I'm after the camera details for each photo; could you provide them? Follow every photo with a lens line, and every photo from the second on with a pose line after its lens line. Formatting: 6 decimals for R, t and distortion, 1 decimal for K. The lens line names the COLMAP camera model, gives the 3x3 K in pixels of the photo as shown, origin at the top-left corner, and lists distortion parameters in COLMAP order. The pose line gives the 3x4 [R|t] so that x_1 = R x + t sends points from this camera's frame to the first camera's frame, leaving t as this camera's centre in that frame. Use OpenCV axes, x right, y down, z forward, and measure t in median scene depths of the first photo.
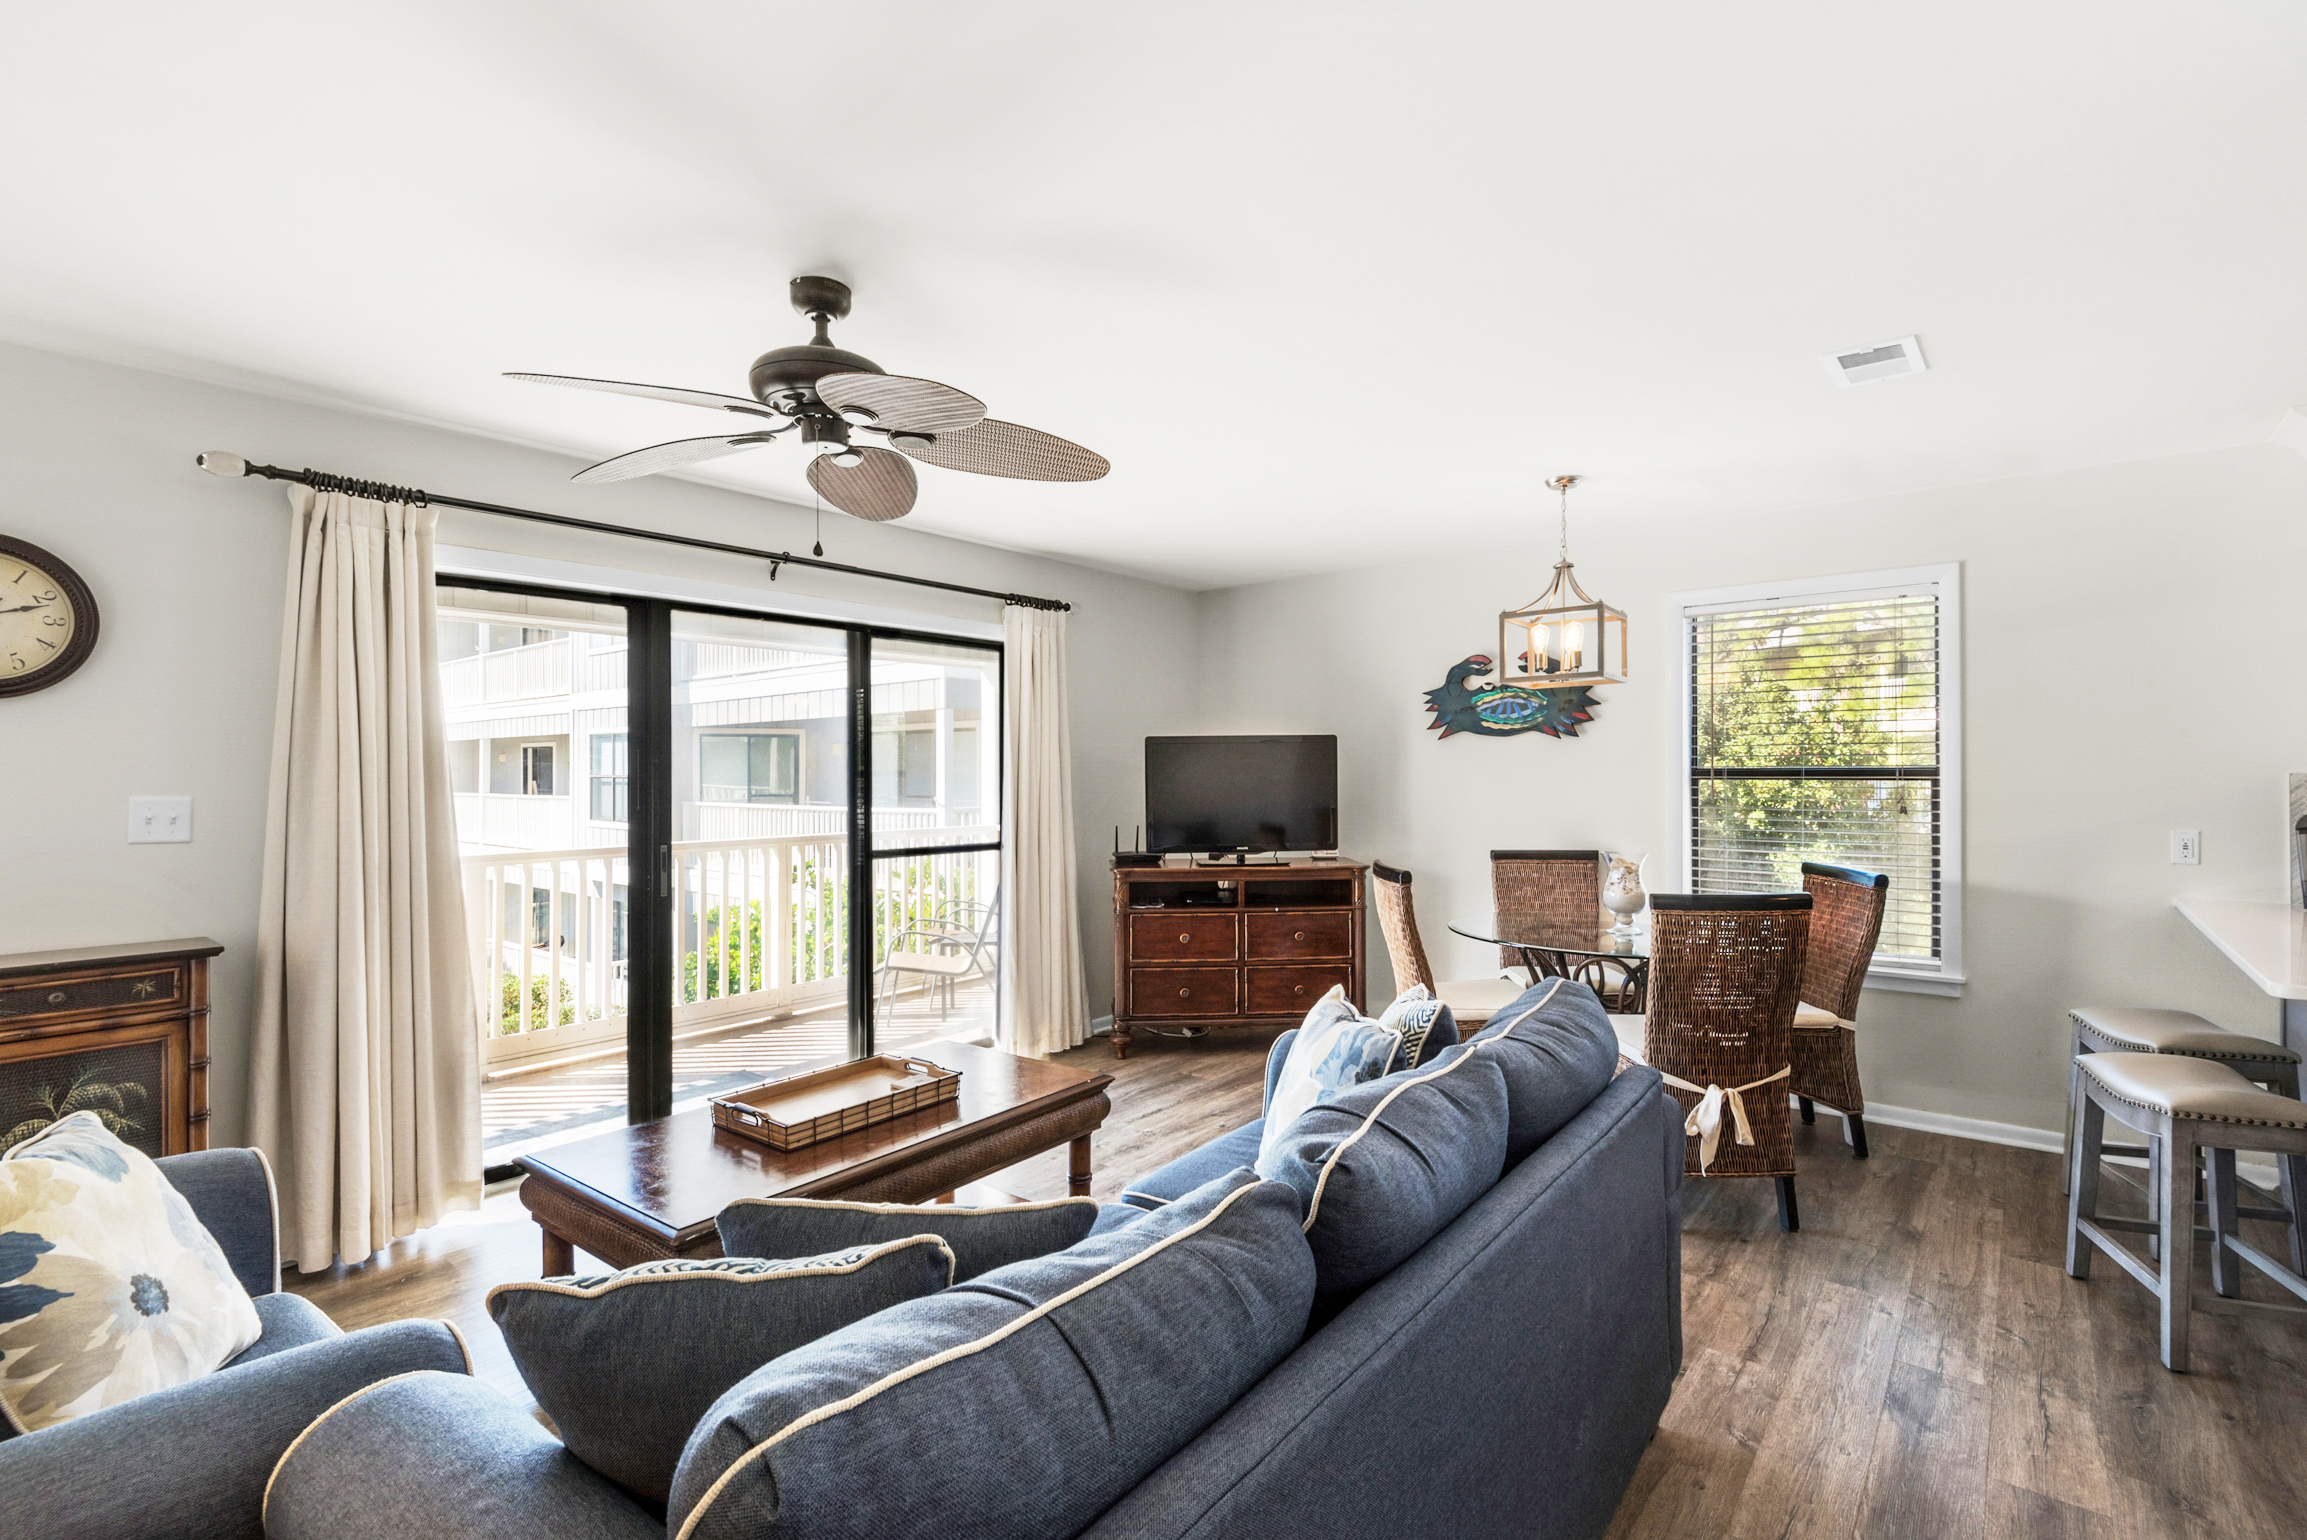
lens RADIAL K [[1039.9, 0, 1153.5], [0, 1039.9, 770.0], [0, 0, 1]] dist [0.029200, -0.021451]
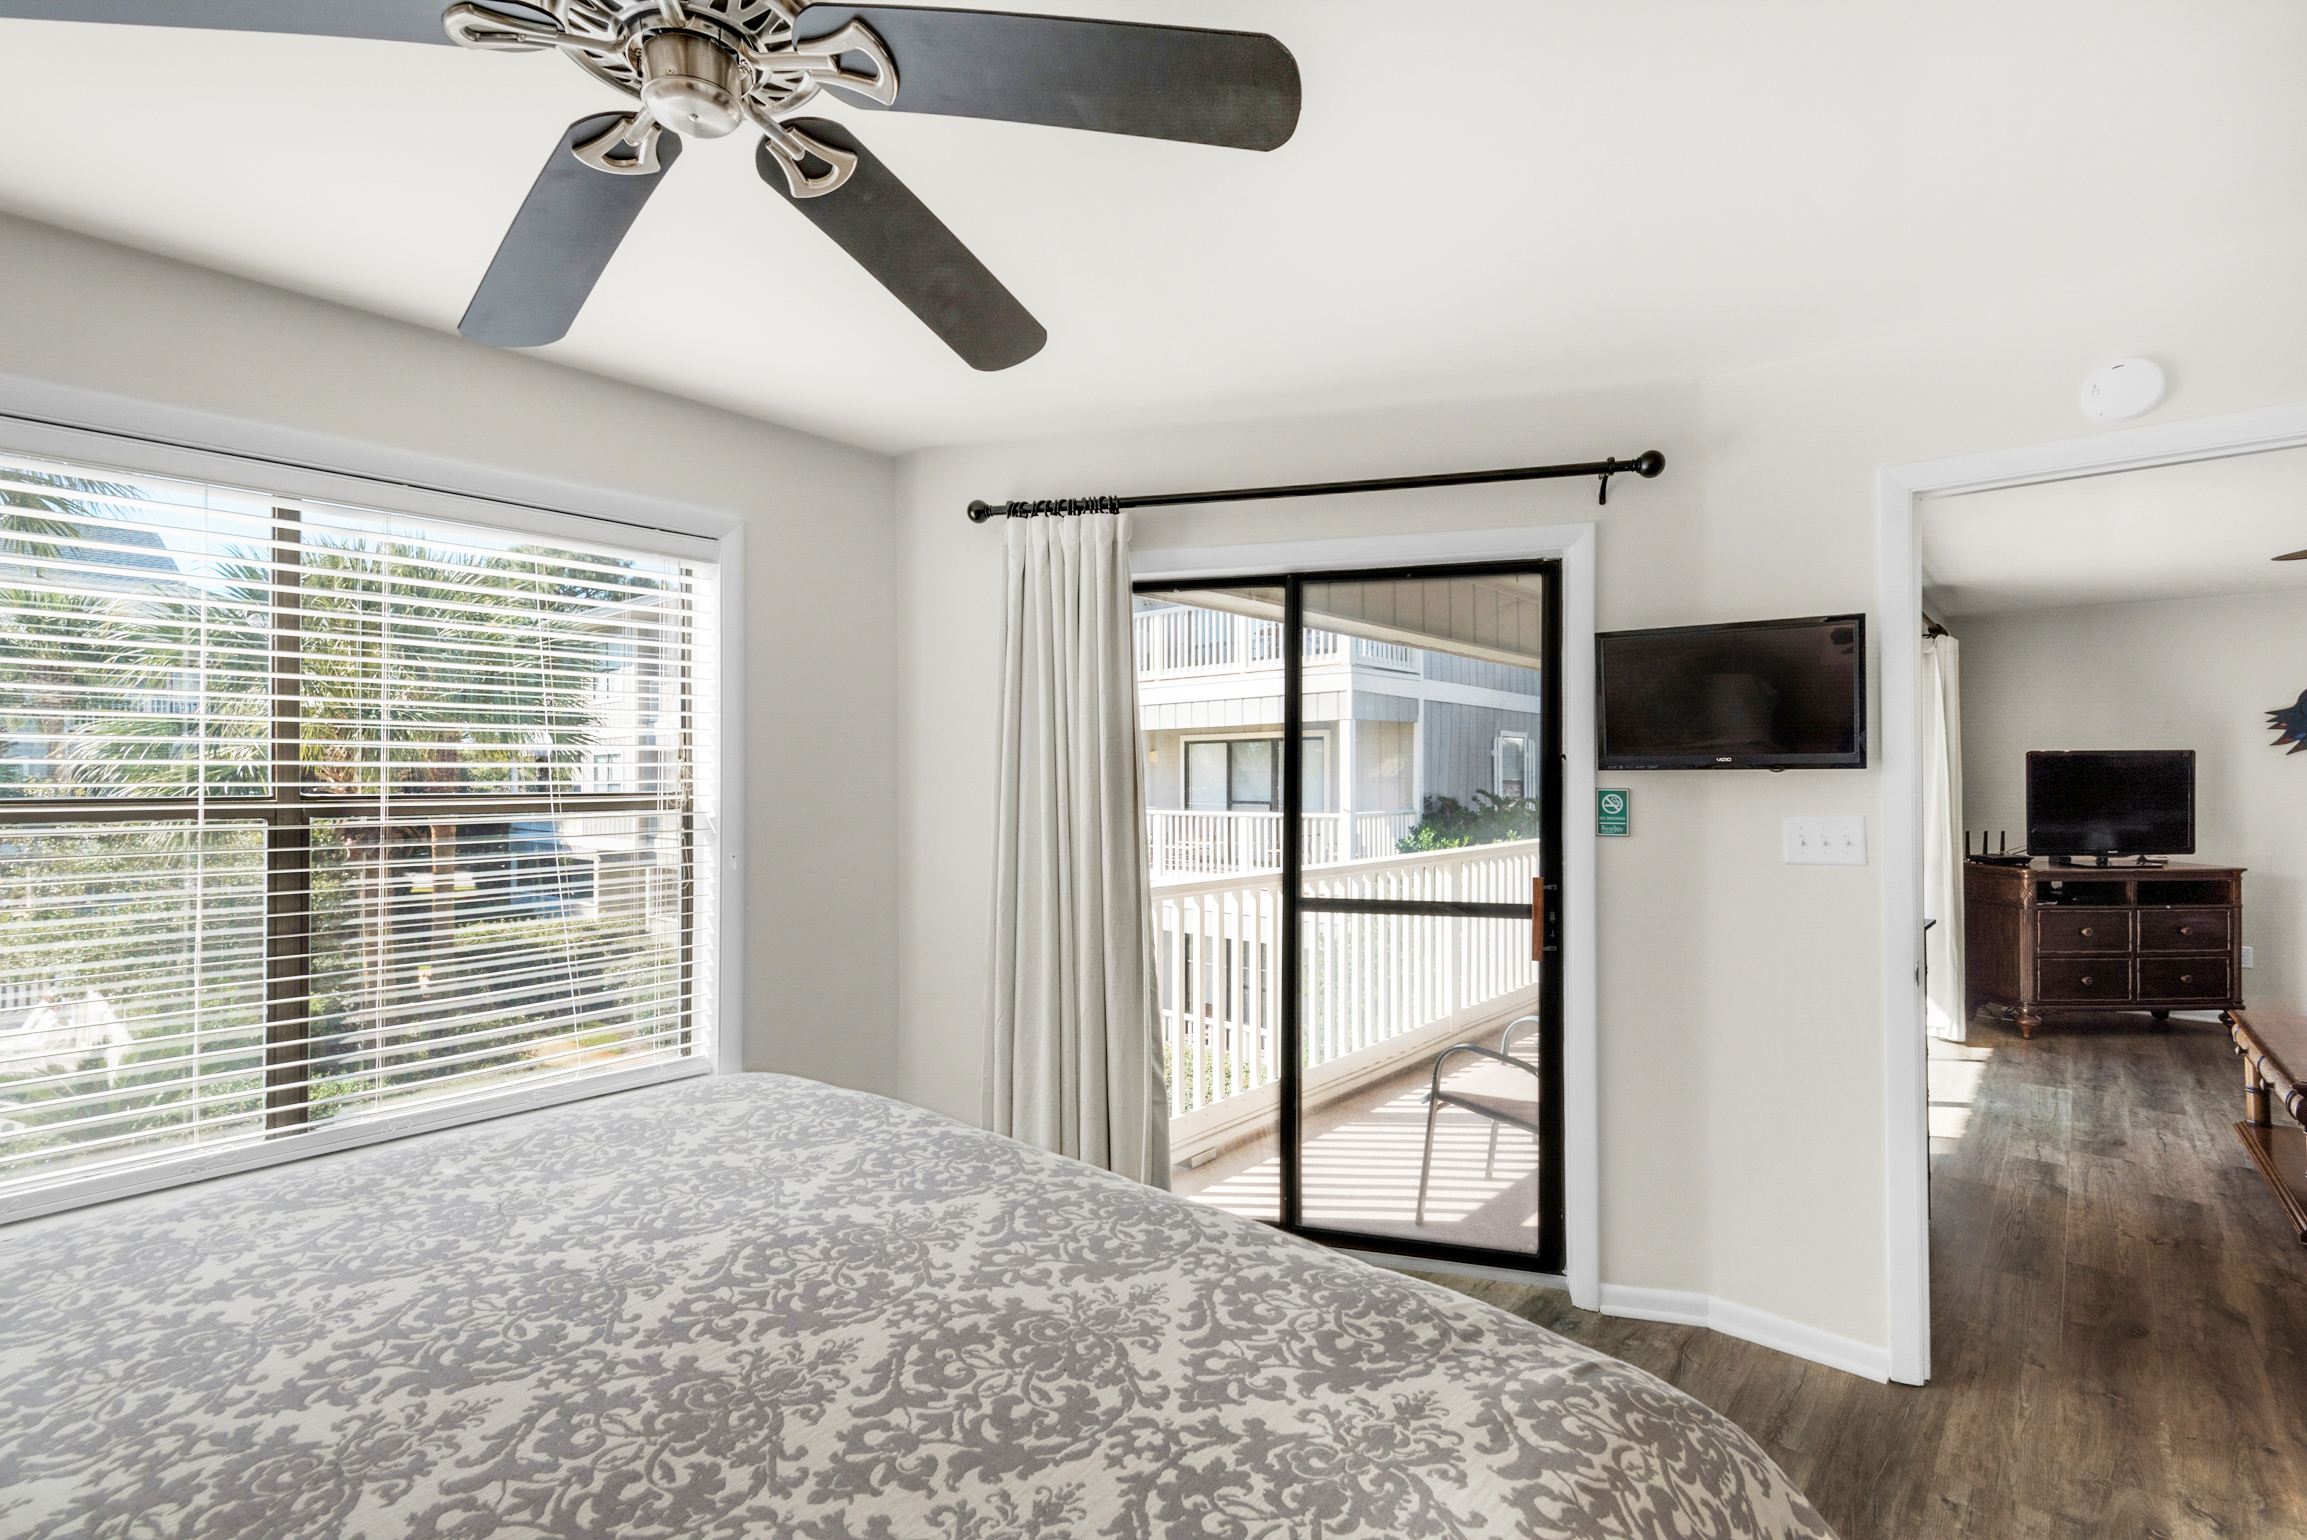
lens RADIAL K [[1039.9, 0, 1153.5], [0, 1039.9, 770.0], [0, 0, 1]] dist [0.029200, -0.021451]
pose [[0.999134, -0.000332, -0.041597, -0.980131], [0.000087, 0.999983, -0.005899, -0.005840], [0.041598, 0.005891, 0.999117, -0.178077]]
